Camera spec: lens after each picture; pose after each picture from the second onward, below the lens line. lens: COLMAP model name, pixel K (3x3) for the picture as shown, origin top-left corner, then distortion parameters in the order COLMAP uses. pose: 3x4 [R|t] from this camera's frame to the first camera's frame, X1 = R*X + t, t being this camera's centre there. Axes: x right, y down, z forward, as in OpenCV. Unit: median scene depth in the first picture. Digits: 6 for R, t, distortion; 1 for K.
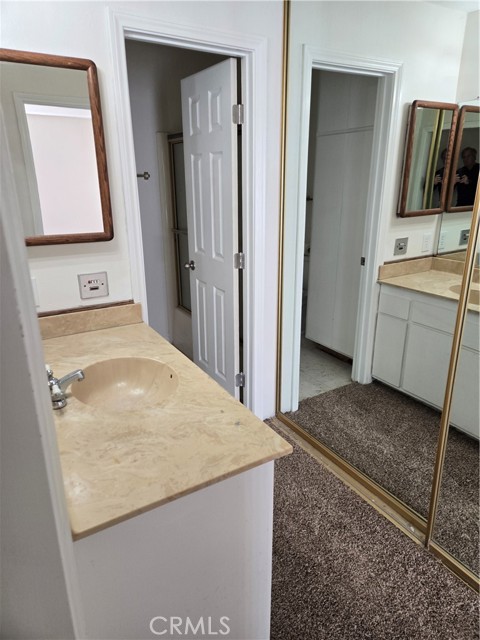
lens RADIAL K [[424.9, 0, 240.5], [0, 424.9, 314.4], [0, 0, 1]] dist [0.031065, -0.020316]
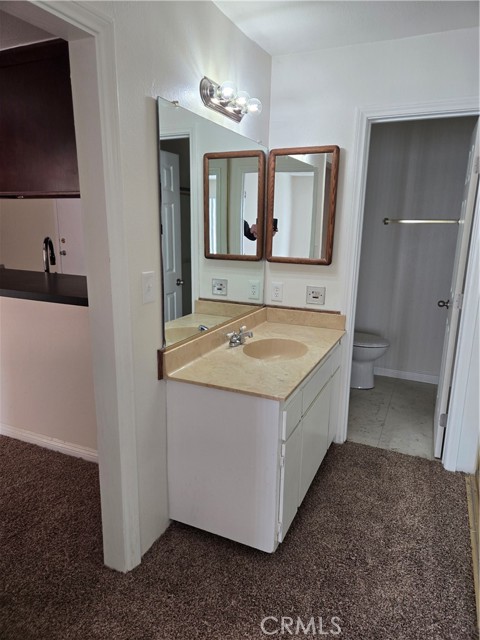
lens RADIAL K [[424.9, 0, 241.3], [0, 424.9, 324.6], [0, 0, 1]] dist [0.031065, -0.020316]
pose [[0.554109, 0.206109, -0.806525, 0.745265], [-0.269932, 0.961000, 0.060134, 0.009341], [0.787464, 0.184386, 0.588134, -0.024005]]
